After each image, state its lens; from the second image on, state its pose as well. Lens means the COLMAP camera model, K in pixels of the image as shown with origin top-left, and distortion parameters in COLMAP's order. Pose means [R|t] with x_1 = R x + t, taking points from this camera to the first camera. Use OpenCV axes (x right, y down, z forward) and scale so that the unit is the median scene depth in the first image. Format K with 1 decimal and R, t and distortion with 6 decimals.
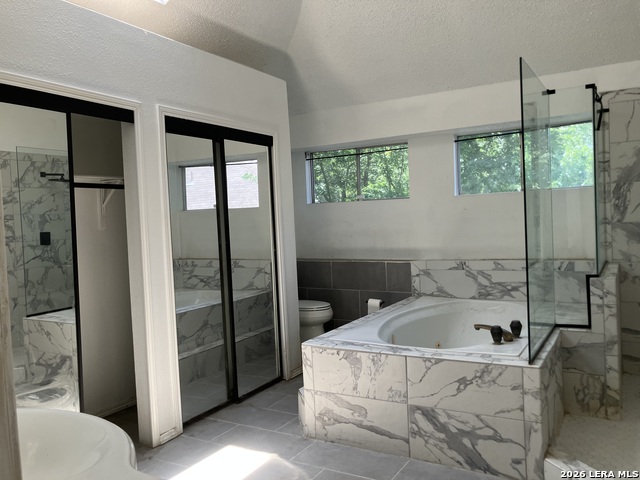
lens RADIAL K [[527.3, 0, 320.0], [0, 527.3, 240.0], [0, 0, 1]] dist [0.049983, -0.086228]
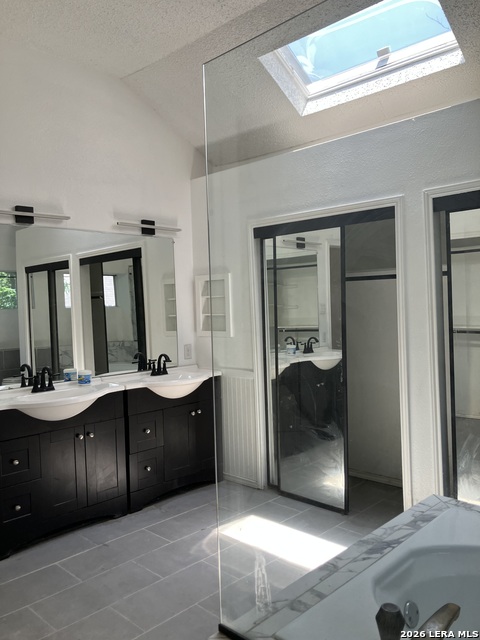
lens RADIAL K [[527.3, 0, 240.0], [0, 527.3, 320.0], [0, 0, 1]] dist [0.049983, -0.086228]
pose [[-0.226354, 0.072045, -0.971377, 0.749605], [-0.042537, 0.995578, 0.083752, -0.094242], [0.973116, 0.060277, -0.222289, 0.960691]]
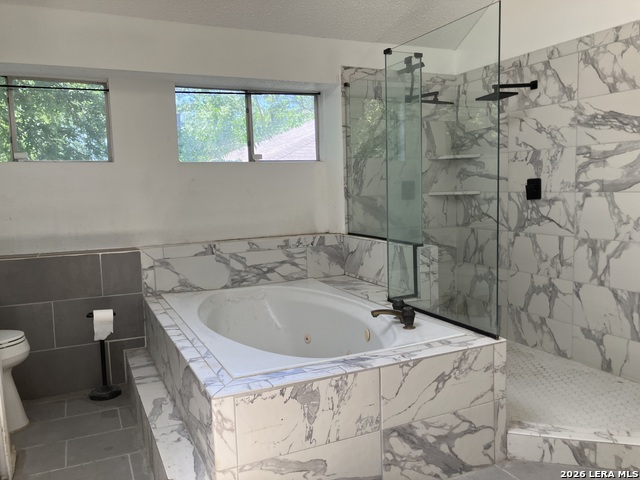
lens RADIAL K [[532.6, 0, 320.0], [0, 532.6, 240.0], [0, 0, 1]] dist [0.099519, -0.242706]
pose [[0.564462, -0.059209, 0.823333, -0.475761], [0.035262, 0.998243, 0.047613, 0.001628], [-0.824706, 0.002156, 0.565558, 0.616929]]
